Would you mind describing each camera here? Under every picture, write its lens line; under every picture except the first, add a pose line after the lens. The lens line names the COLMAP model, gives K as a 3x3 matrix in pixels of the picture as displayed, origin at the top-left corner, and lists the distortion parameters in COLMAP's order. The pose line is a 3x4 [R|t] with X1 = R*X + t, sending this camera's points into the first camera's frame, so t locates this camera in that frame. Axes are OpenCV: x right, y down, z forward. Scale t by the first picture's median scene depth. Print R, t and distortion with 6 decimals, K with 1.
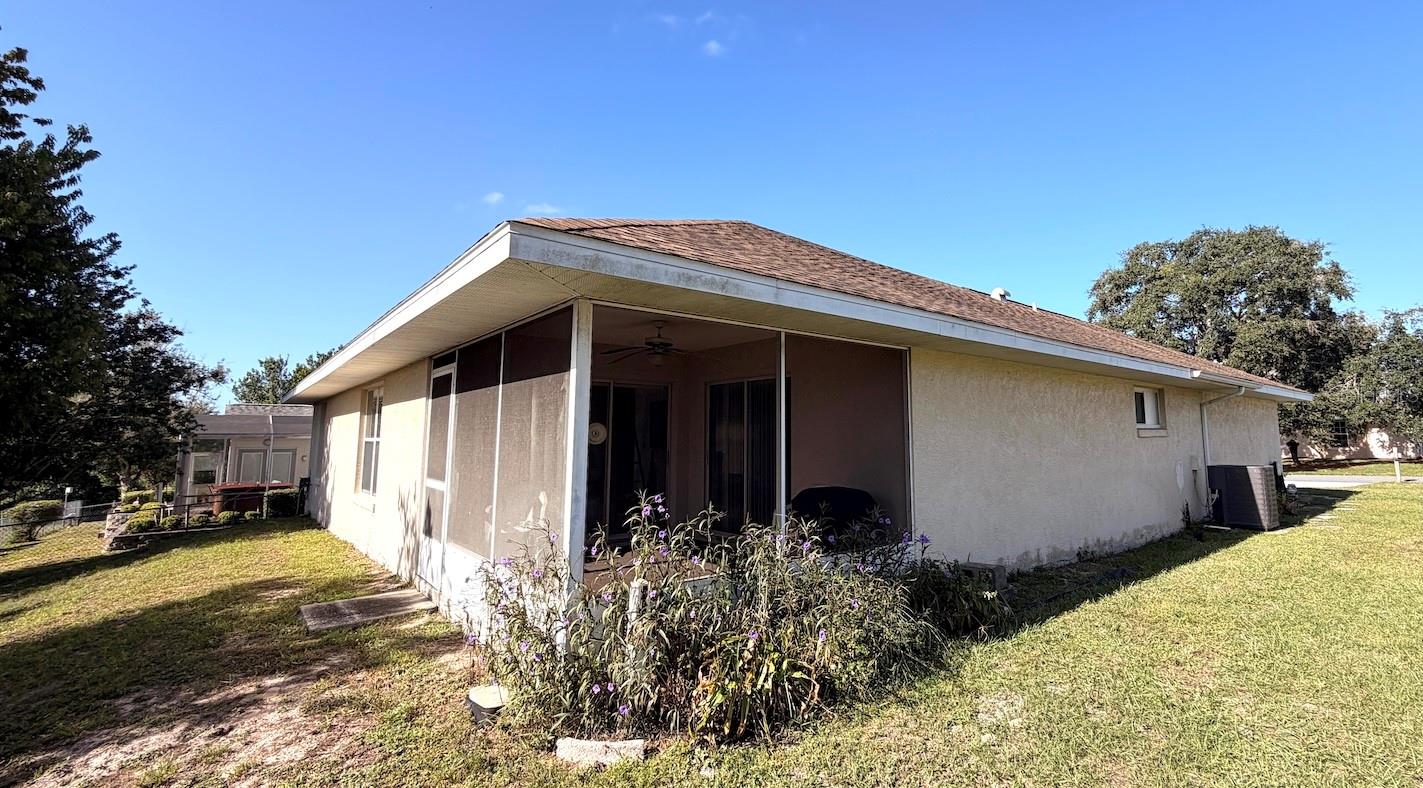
lens RADIAL K [[632.4, 0, 774.5], [0, 632.4, 364.0], [0, 0, 1]] dist [0.004350, -0.000119]
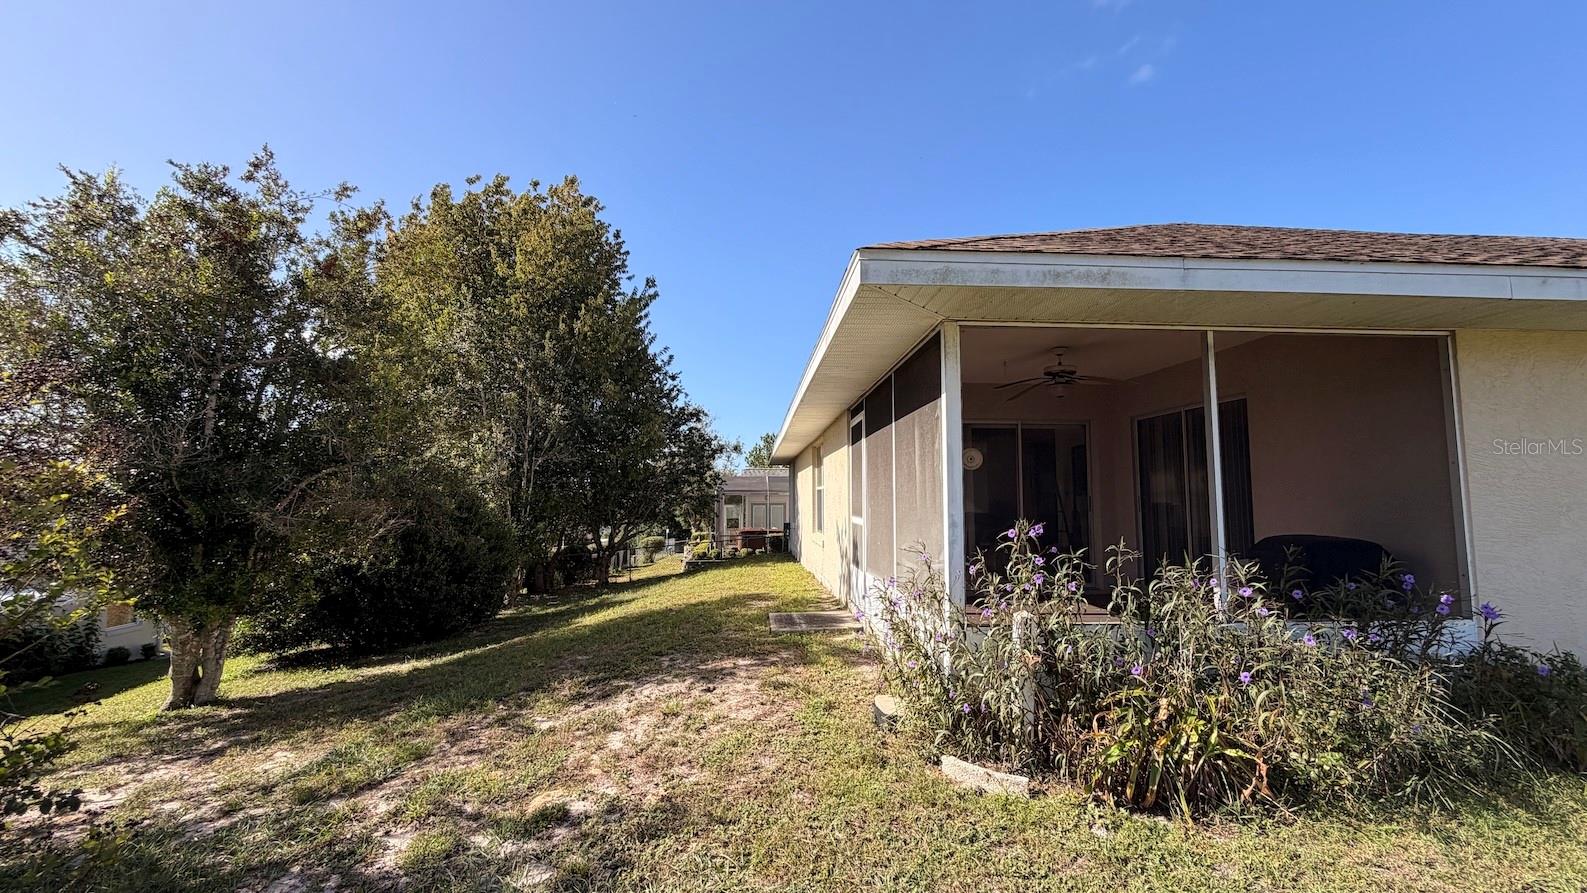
lens RADIAL K [[631.4, 0, 790.0], [0, 631.4, 448.5], [0, 0, 1]] dist [0.006653, 0.000196]
pose [[0.800698, -0.043937, -0.597455, 0.072486], [0.067291, 0.997592, 0.016819, 0.057411], [0.595277, -0.053670, 0.801726, 0.058209]]
